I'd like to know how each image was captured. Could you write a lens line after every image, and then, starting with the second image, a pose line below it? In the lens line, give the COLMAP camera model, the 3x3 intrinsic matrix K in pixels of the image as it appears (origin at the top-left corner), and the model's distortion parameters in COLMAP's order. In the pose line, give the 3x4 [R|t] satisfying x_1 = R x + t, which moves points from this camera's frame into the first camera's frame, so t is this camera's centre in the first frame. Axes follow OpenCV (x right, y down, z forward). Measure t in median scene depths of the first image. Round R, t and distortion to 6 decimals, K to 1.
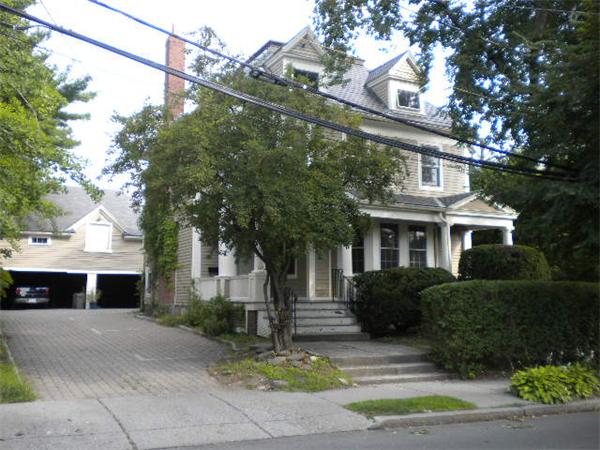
lens RADIAL K [[617.5, 0, 300.0], [0, 617.5, 225.0], [0, 0, 1]] dist [0.018317, 0.011384]
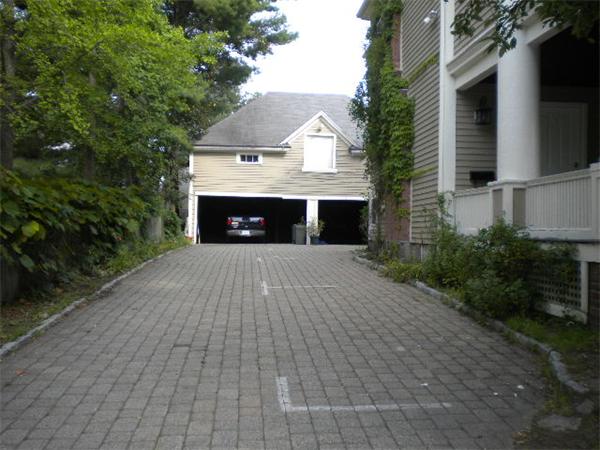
lens RADIAL K [[617.5, 0, 300.0], [0, 617.5, 225.0], [0, 0, 1]] dist [0.018317, 0.011384]
pose [[0.920694, 0.006715, -0.390228, -0.047810], [0.033710, 0.994747, 0.096653, 0.035606], [0.388827, -0.102142, 0.915631, 0.286816]]
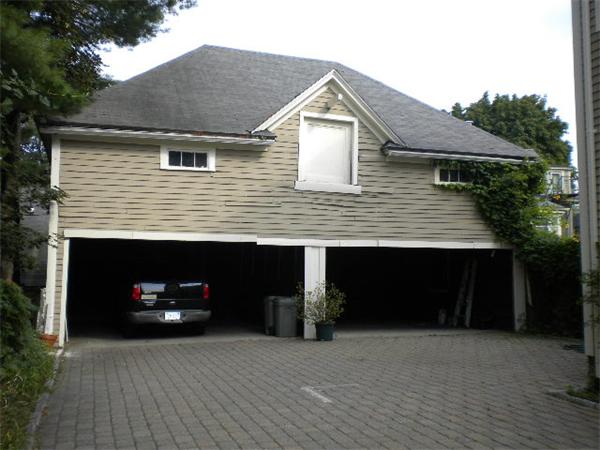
lens RADIAL K [[617.5, 0, 300.0], [0, 617.5, 225.0], [0, 0, 1]] dist [0.018317, 0.011384]
pose [[0.989249, -0.014027, -0.145564, -0.299629], [0.019473, 0.999160, 0.036057, 0.052776], [0.144936, -0.038504, 0.988692, 0.640157]]
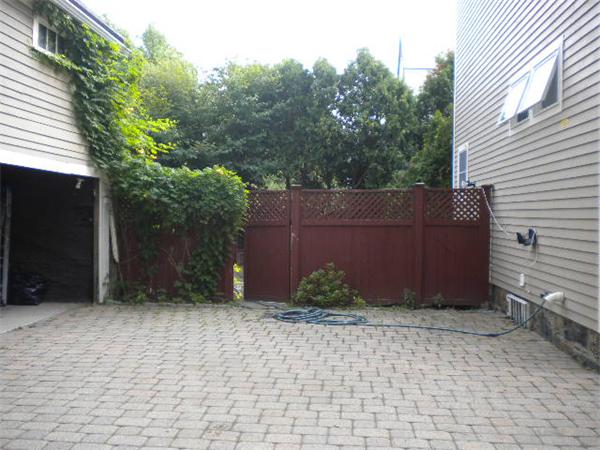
lens RADIAL K [[617.5, 0, 300.0], [0, 617.5, 225.0], [0, 0, 1]] dist [0.018317, 0.011384]
pose [[0.537015, -0.009329, 0.843521, -0.405465], [-0.105722, 0.991311, 0.078269, 0.077048], [-0.836922, -0.131210, 0.531363, 0.855671]]
